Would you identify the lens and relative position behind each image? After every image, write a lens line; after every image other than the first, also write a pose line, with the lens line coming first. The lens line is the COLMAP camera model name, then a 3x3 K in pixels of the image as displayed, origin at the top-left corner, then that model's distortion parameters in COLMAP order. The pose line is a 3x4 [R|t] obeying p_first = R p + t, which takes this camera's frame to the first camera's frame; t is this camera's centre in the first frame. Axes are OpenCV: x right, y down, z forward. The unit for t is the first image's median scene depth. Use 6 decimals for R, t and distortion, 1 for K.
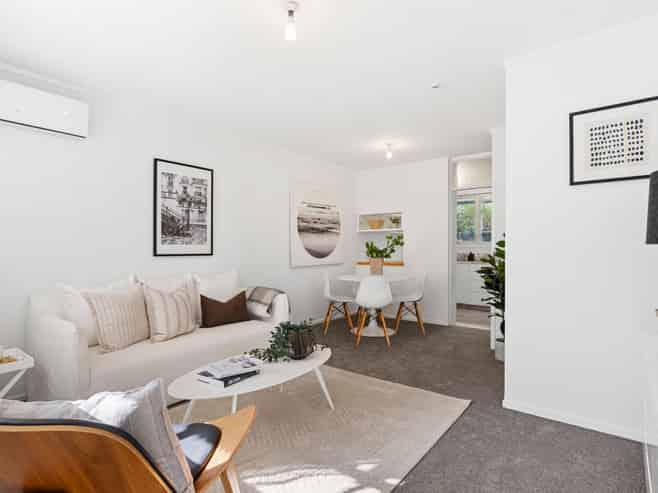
lens RADIAL K [[352.0, 0, 329.5], [0, 352.0, 242.8], [0, 0, 1]] dist [-0.004794, -0.001530]
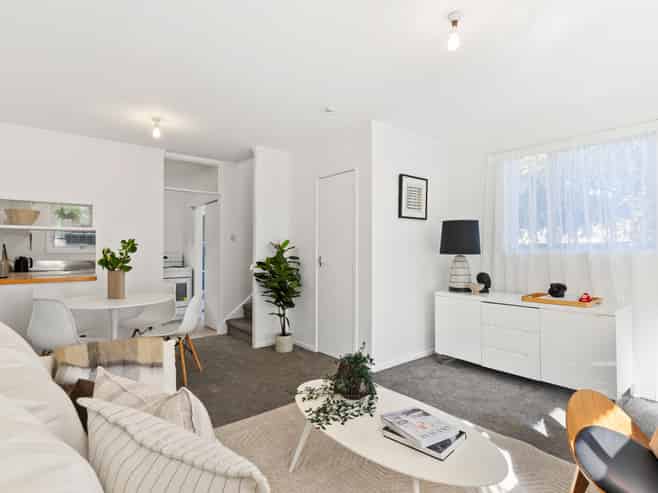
lens RADIAL K [[349.9, 0, 329.0], [0, 349.9, 246.5], [0, 0, 1]] dist [-0.002646, -0.000482]
pose [[0.213895, 0.011912, 0.976784, -0.571772], [-0.014429, 0.999855, -0.009033, -0.005516], [-0.976750, -0.012162, 0.214036, 0.566415]]
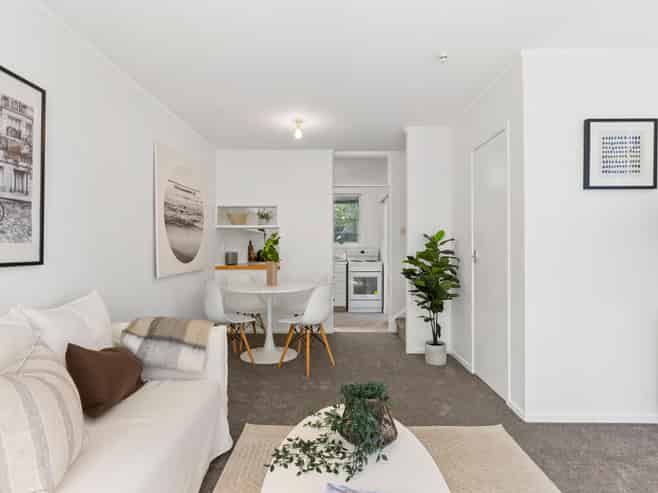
lens RADIAL K [[352.0, 0, 329.5], [0, 352.0, 242.8], [0, 0, 1]] dist [-0.004794, -0.001530]
pose [[0.796073, 0.009261, 0.605130, -0.311022], [-0.010321, 0.999945, -0.001726, 0.002230], [-0.605113, -0.004871, 0.796125, 0.369426]]
